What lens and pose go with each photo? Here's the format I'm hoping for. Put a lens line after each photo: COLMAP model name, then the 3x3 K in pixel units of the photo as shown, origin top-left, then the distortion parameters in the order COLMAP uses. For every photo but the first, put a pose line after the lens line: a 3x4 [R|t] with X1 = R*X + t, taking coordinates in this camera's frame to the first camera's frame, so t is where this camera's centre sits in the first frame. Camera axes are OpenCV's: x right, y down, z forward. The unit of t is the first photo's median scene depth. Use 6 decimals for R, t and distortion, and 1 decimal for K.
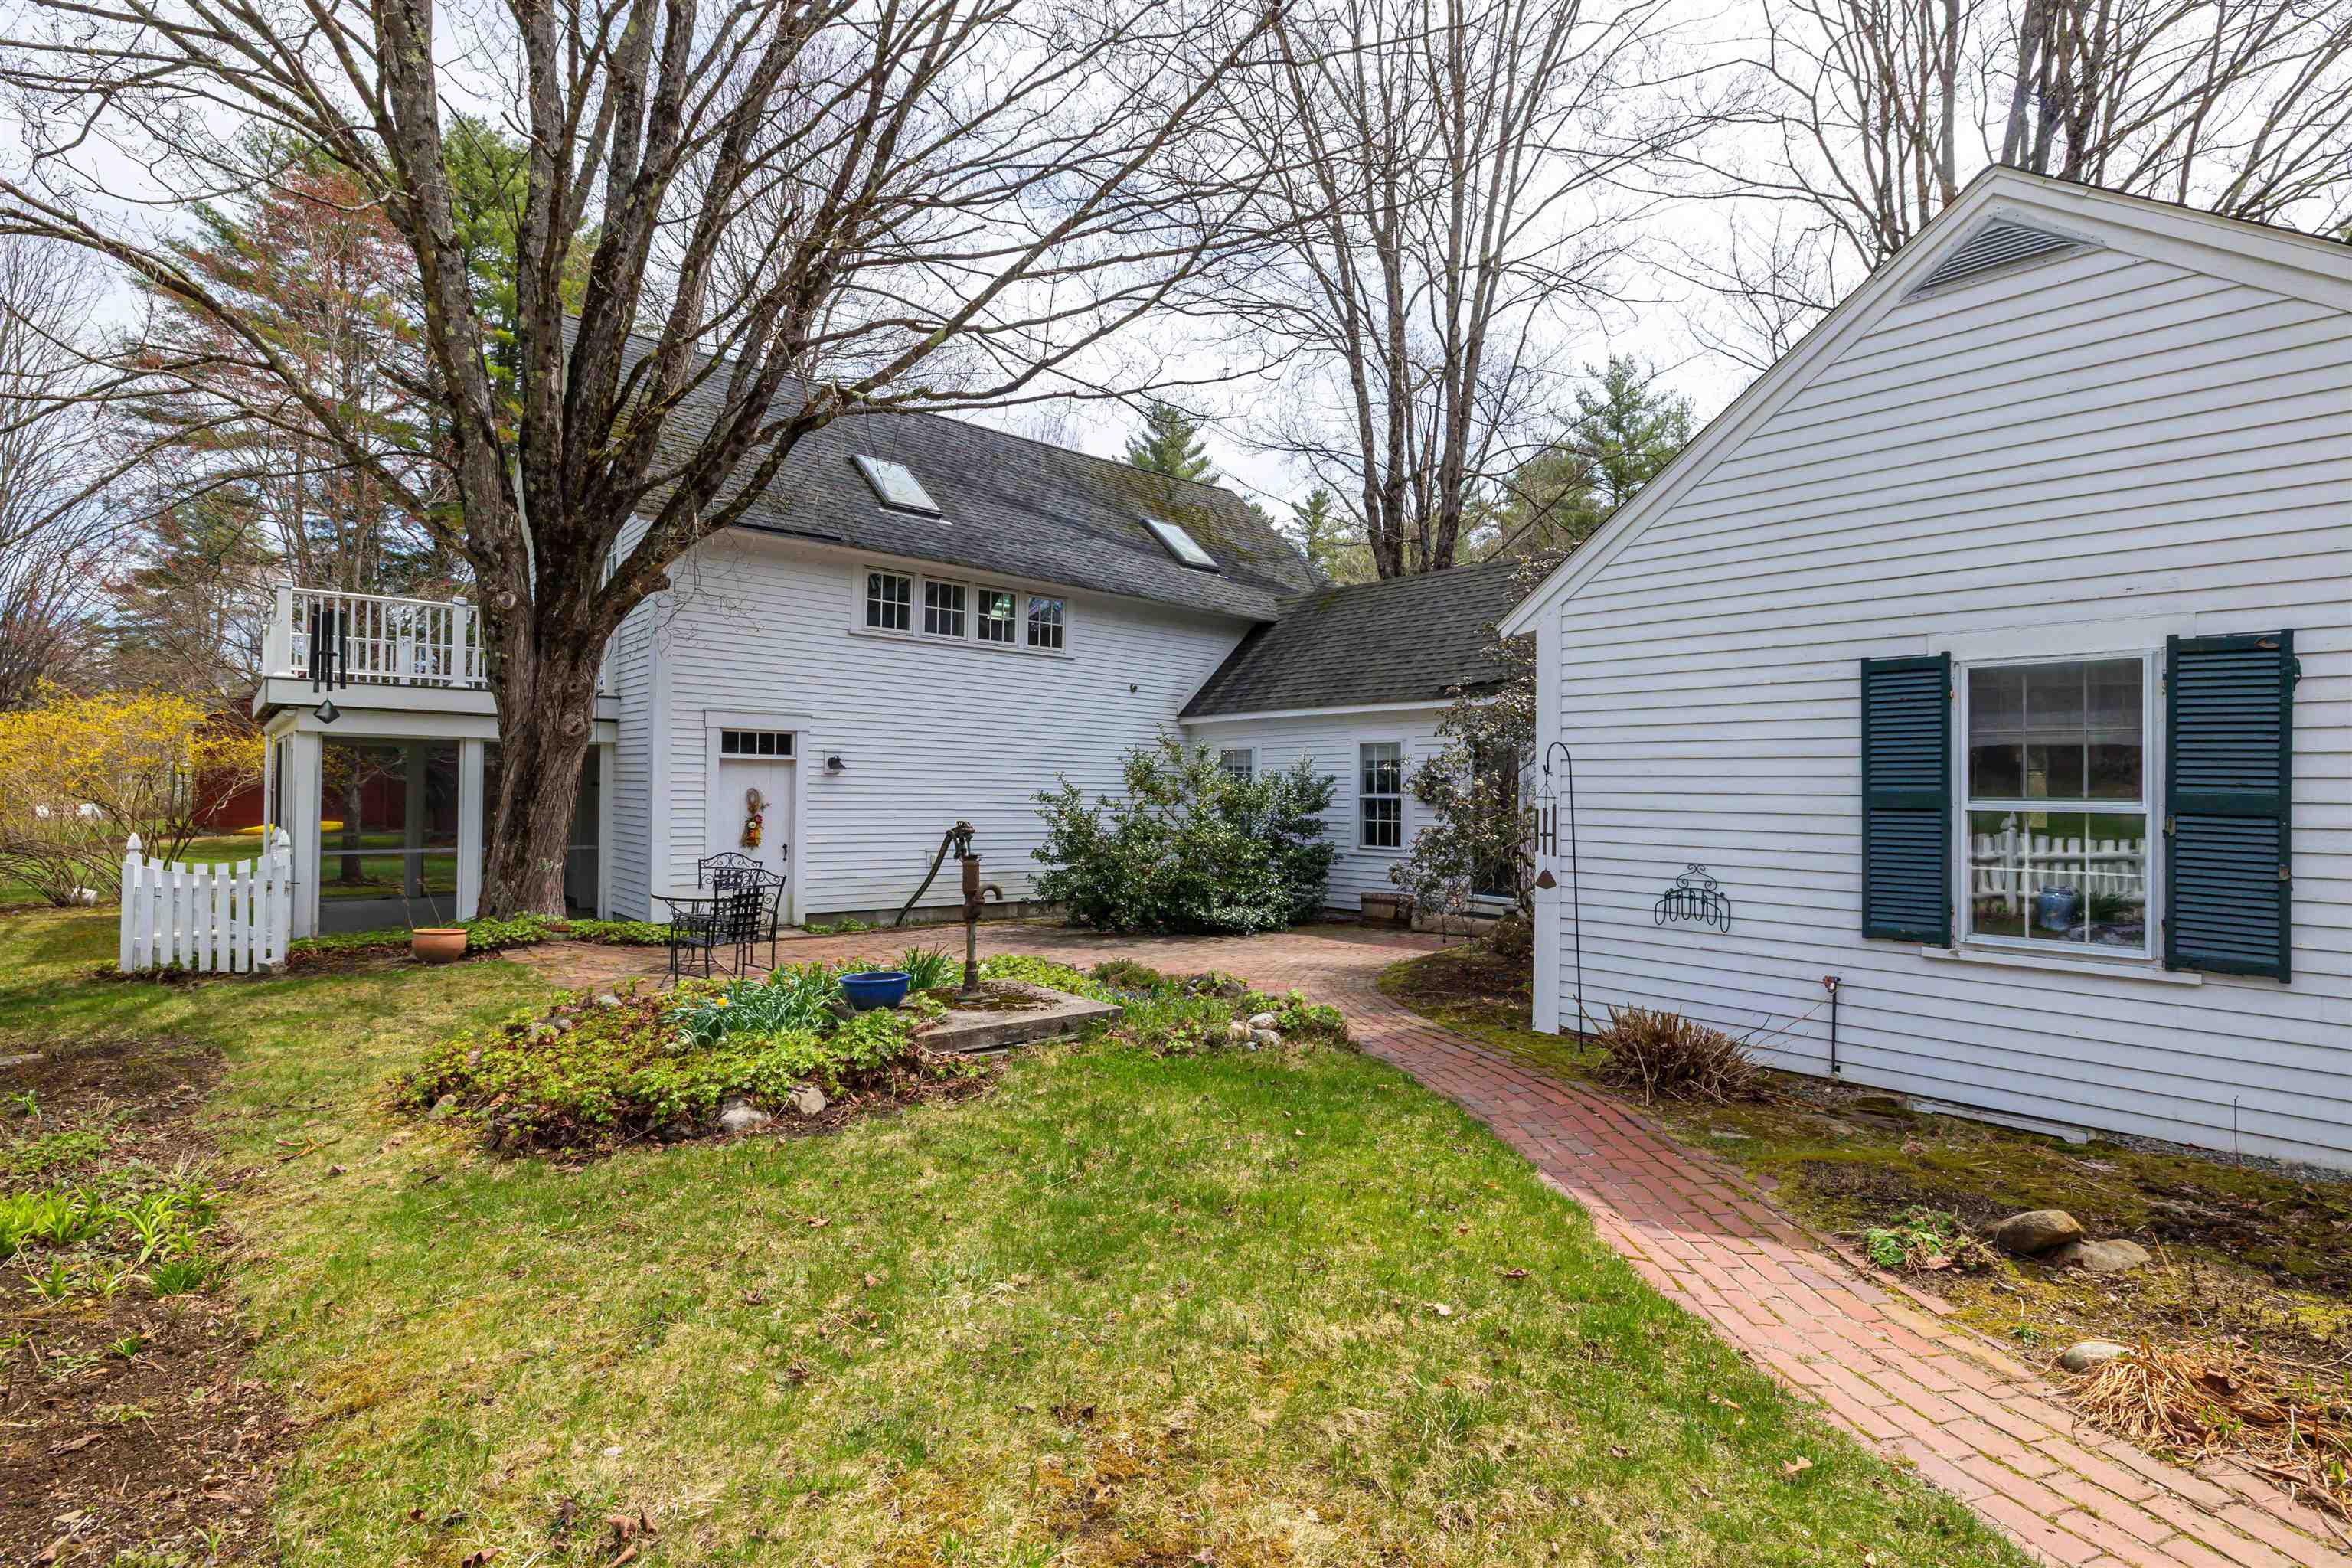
lens RADIAL K [[1105.6, 0, 1176.0], [0, 1105.6, 784.0], [0, 0, 1]] dist [0.000856, 0.001335]
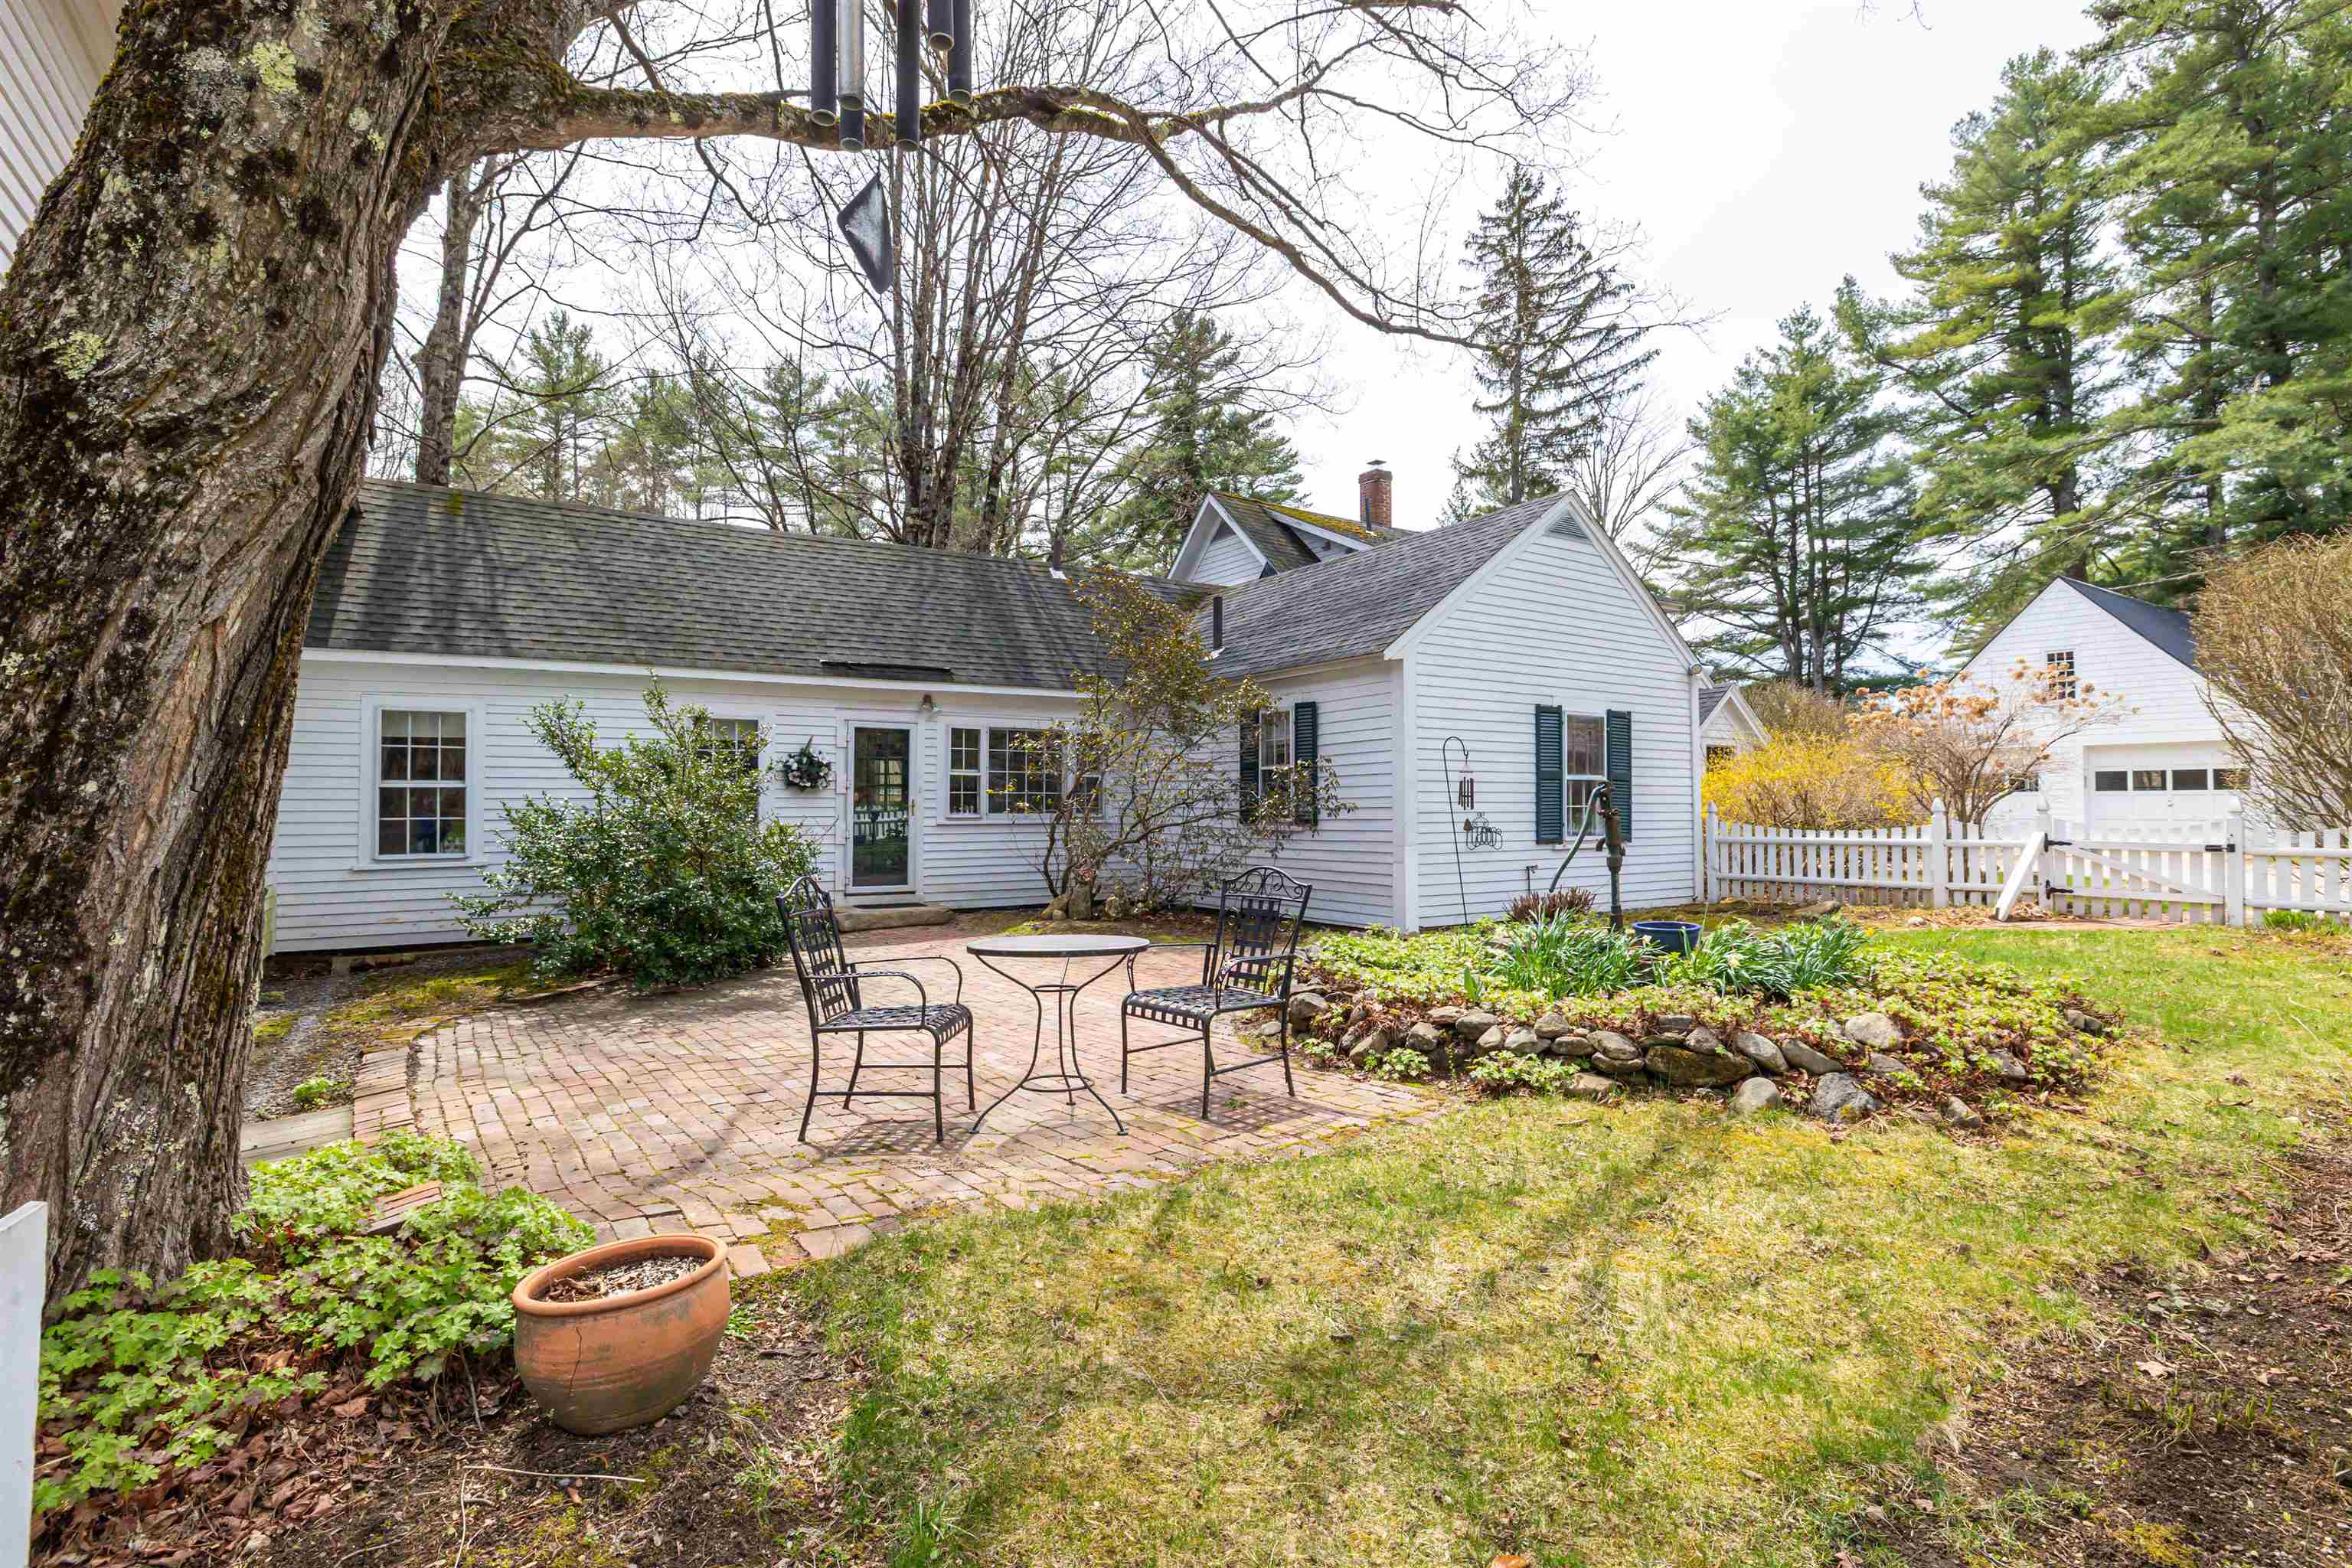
lens RADIAL K [[1105.4, 0, 1176.0], [0, 1105.4, 784.0], [0, 0, 1]] dist [-0.001469, 0.001944]
pose [[0.132477, 0.004084, 0.991178, -1.436865], [-0.002129, 0.999990, -0.003836, 0.039374], [-0.991184, -0.001602, 0.132485, 1.377706]]
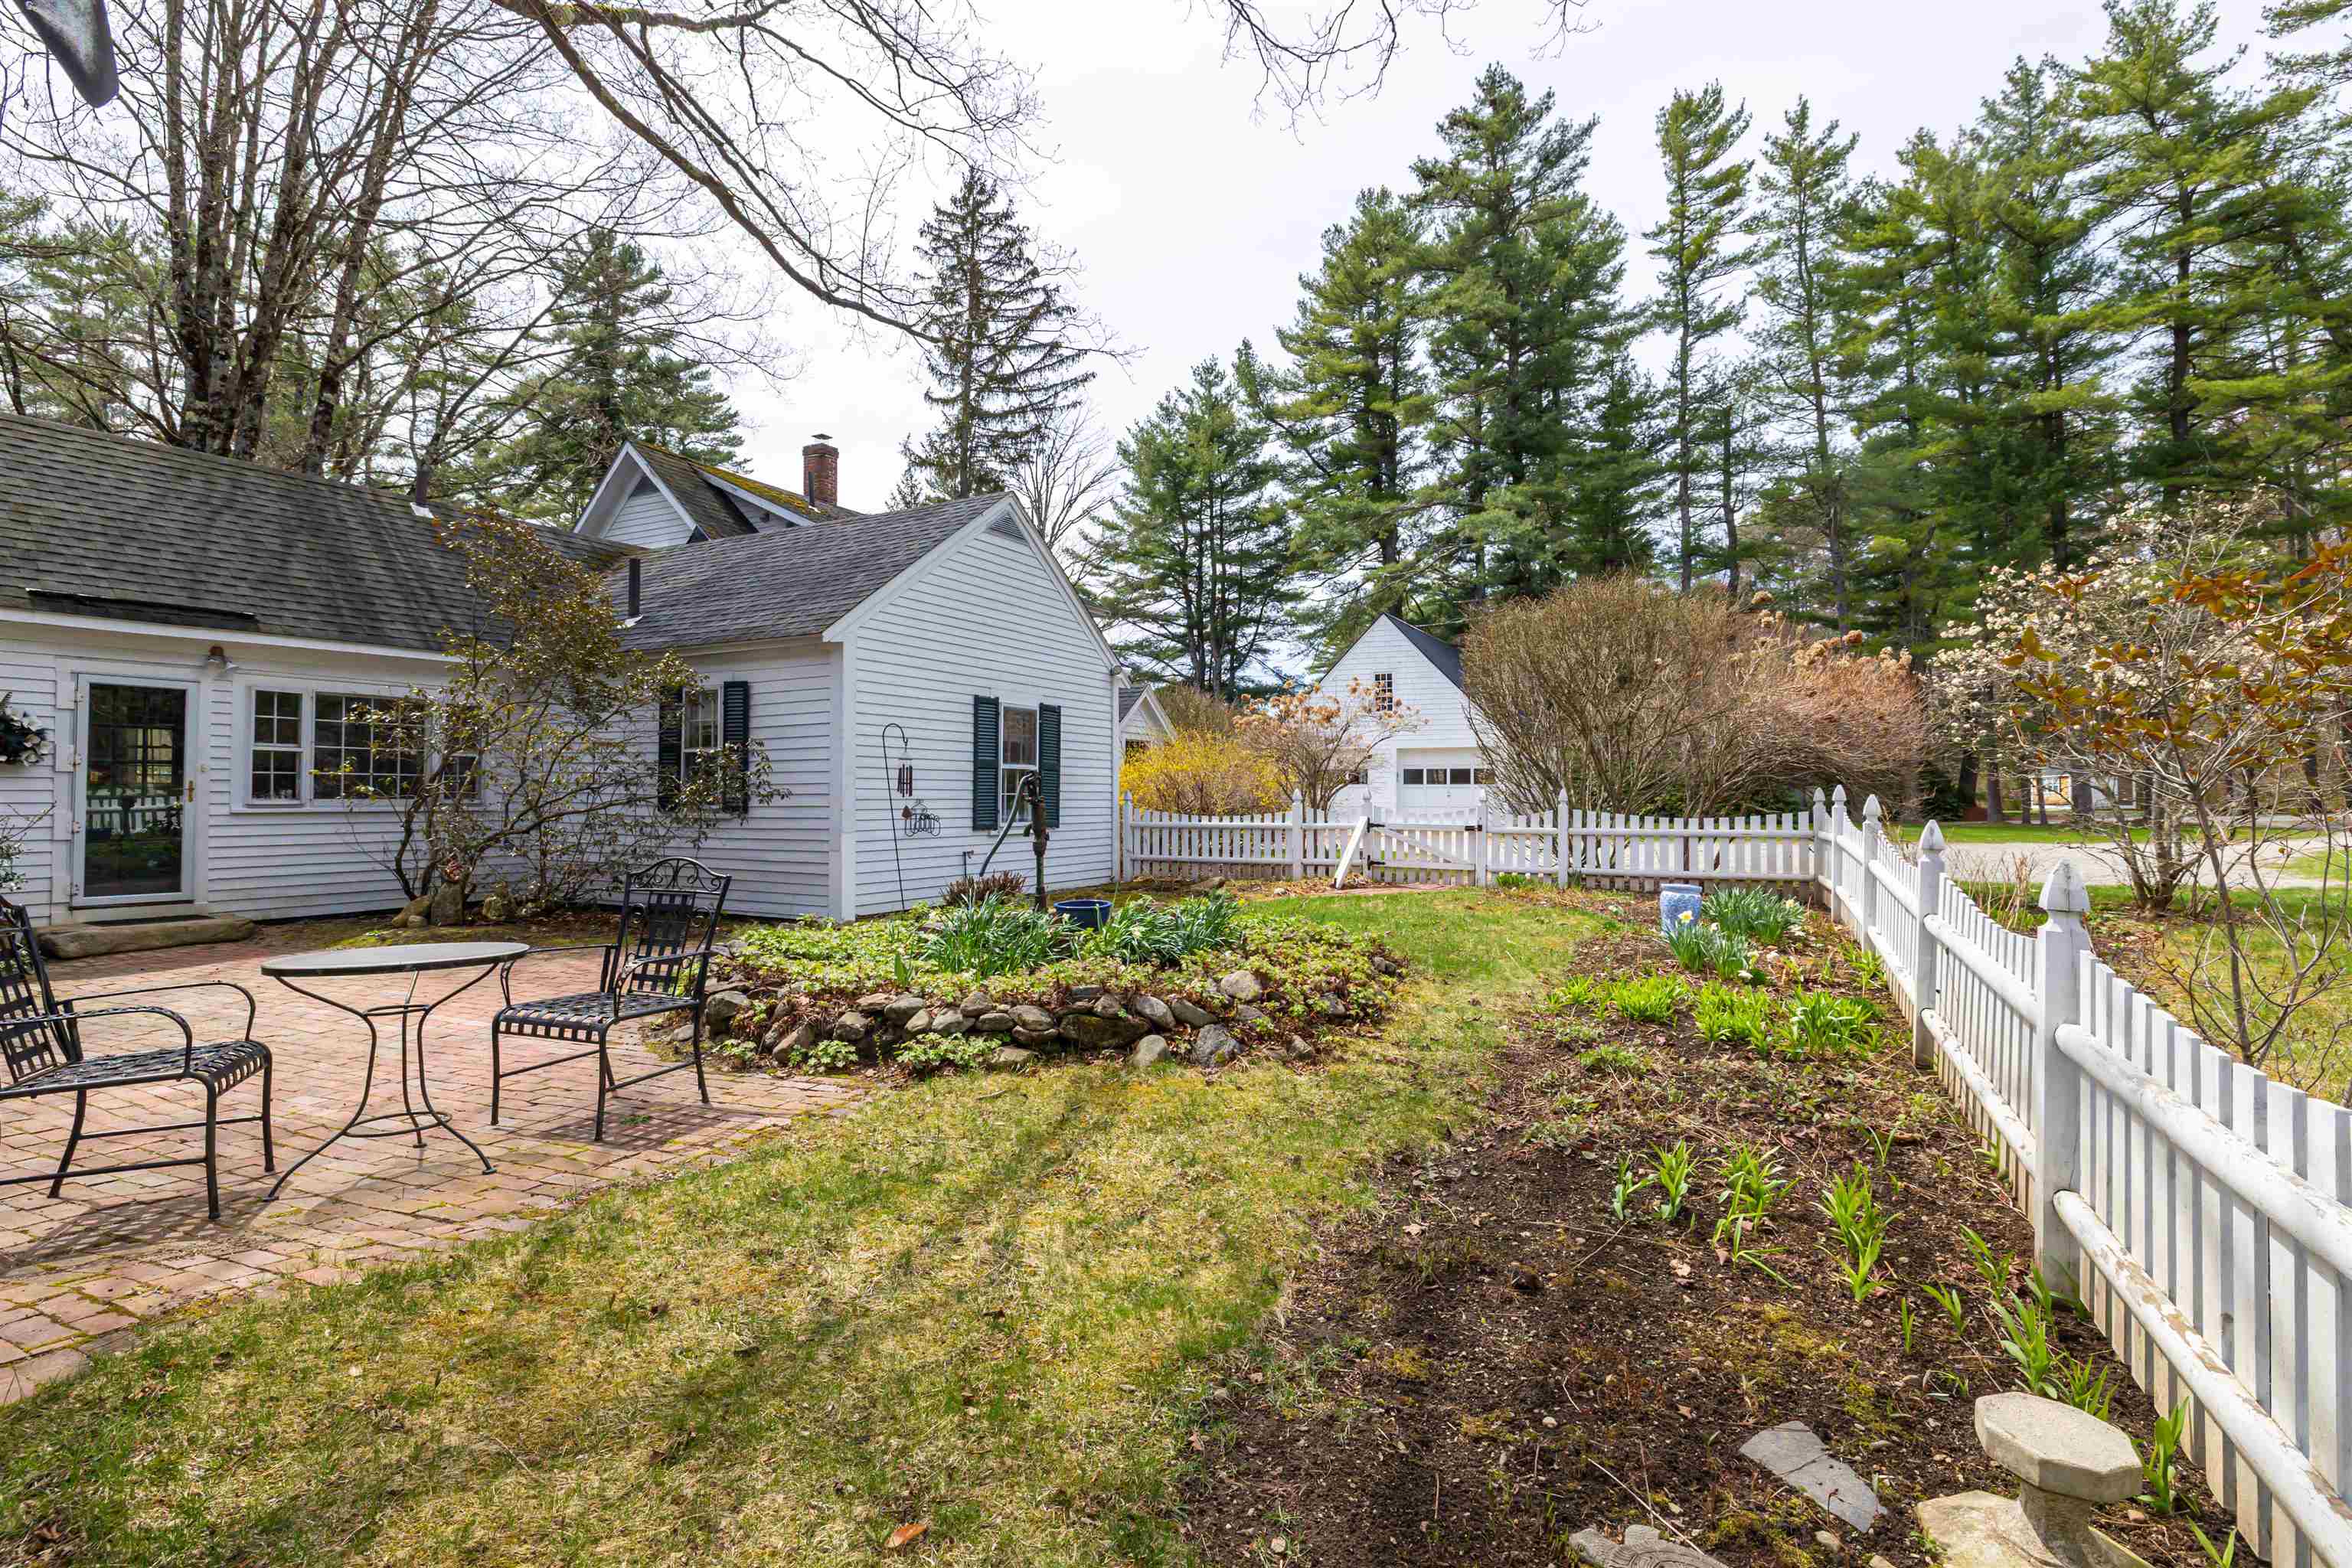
lens RADIAL K [[1105.6, 0, 1176.0], [0, 1105.6, 784.0], [0, 0, 1]] dist [0.000856, 0.001335]
pose [[-0.347563, -0.008344, 0.937620, -1.439323], [-0.014900, 0.999883, 0.003376, 0.039788], [-0.937538, -0.012797, -0.347646, 1.360421]]
